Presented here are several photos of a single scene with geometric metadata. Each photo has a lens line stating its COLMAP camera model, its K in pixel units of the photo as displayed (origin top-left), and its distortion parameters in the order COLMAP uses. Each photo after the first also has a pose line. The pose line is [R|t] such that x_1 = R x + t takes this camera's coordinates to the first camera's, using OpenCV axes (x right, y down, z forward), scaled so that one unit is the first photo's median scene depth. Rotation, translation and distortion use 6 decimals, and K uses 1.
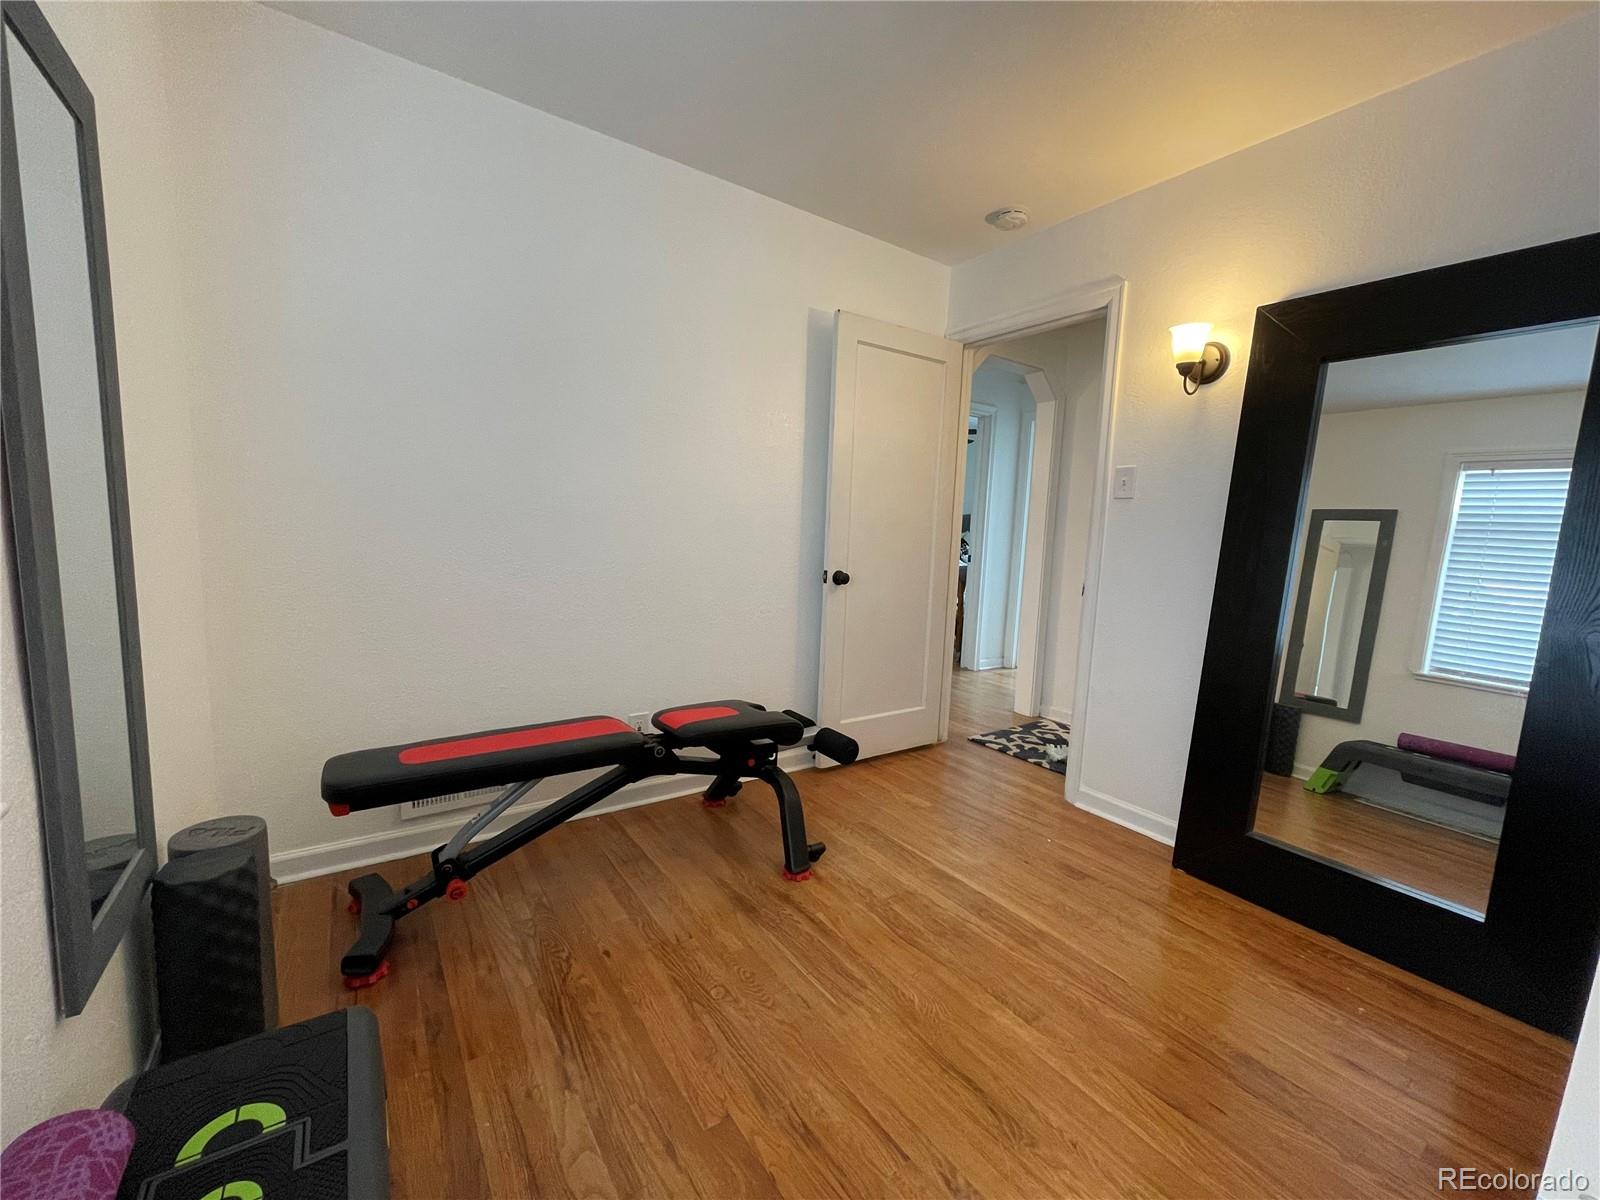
lens RADIAL K [[642.8, 0, 802.5], [0, 642.8, 606.3], [0, 0, 1]] dist [-0.002585, -0.000773]
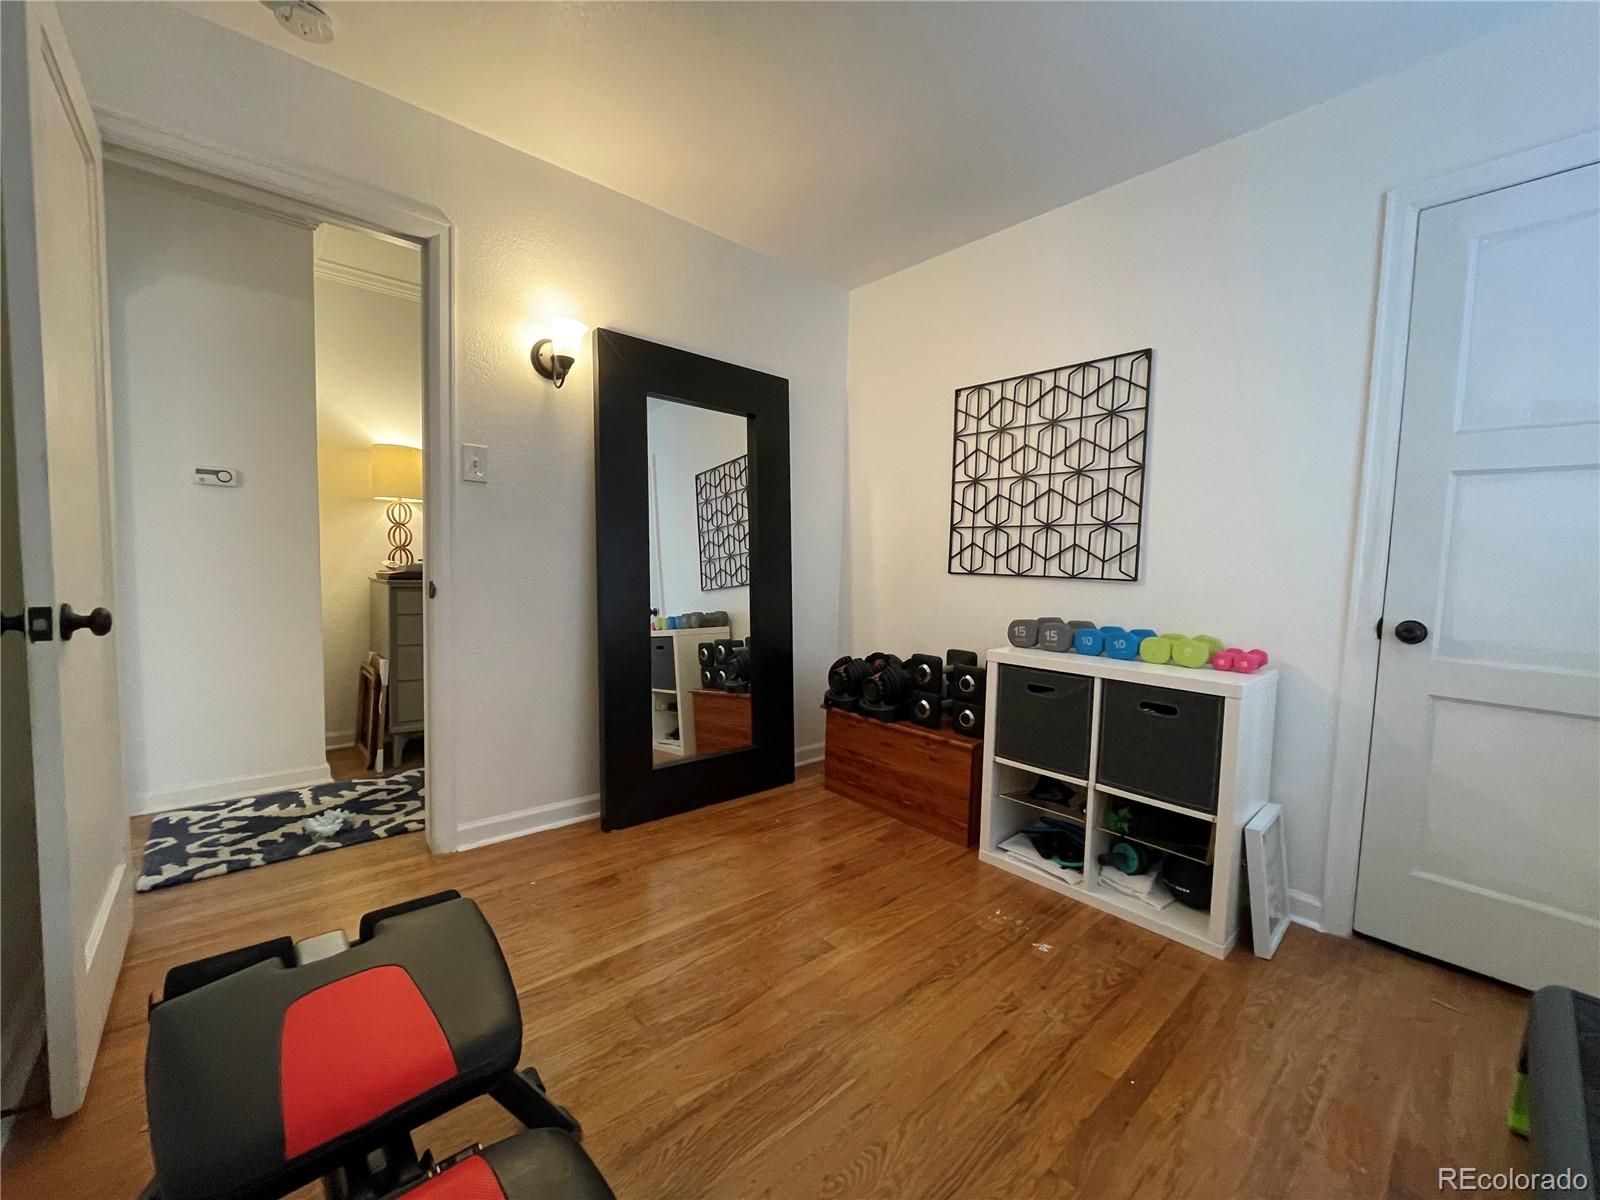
lens RADIAL K [[642.8, 0, 796.1], [0, 642.8, 603.7], [0, 0, 1]] dist [-0.002585, -0.000773]
pose [[-0.108322, -0.114321, 0.987521, -0.430029], [0.089152, 0.988246, 0.124184, -0.073219], [-0.990110, 0.101491, -0.096857, 0.662061]]
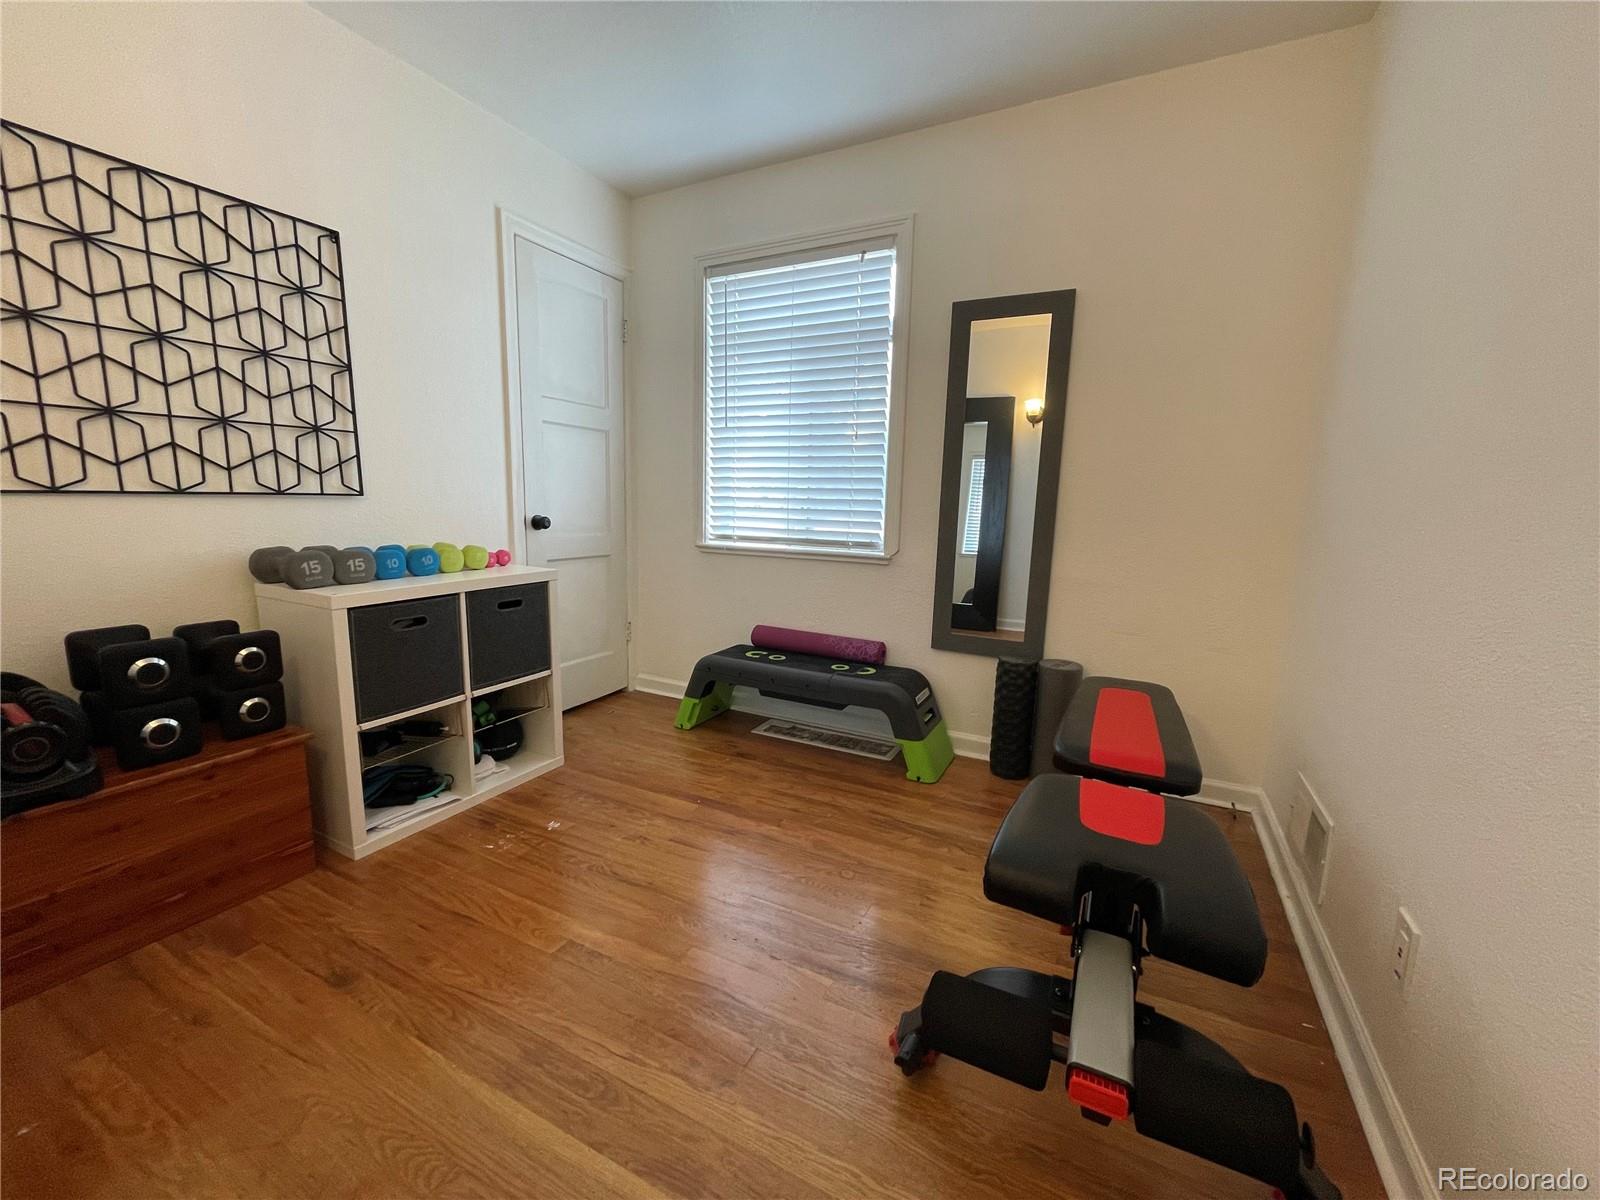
lens RADIAL K [[642.8, 0, 806.1], [0, 642.8, 598.3], [0, 0, 1]] dist [-0.002585, -0.000773]
pose [[-0.881342, 0.007999, -0.472411, 0.296151], [-0.123160, 0.961401, 0.246049, -0.098418], [0.456145, 0.275035, -0.846338, 1.111511]]
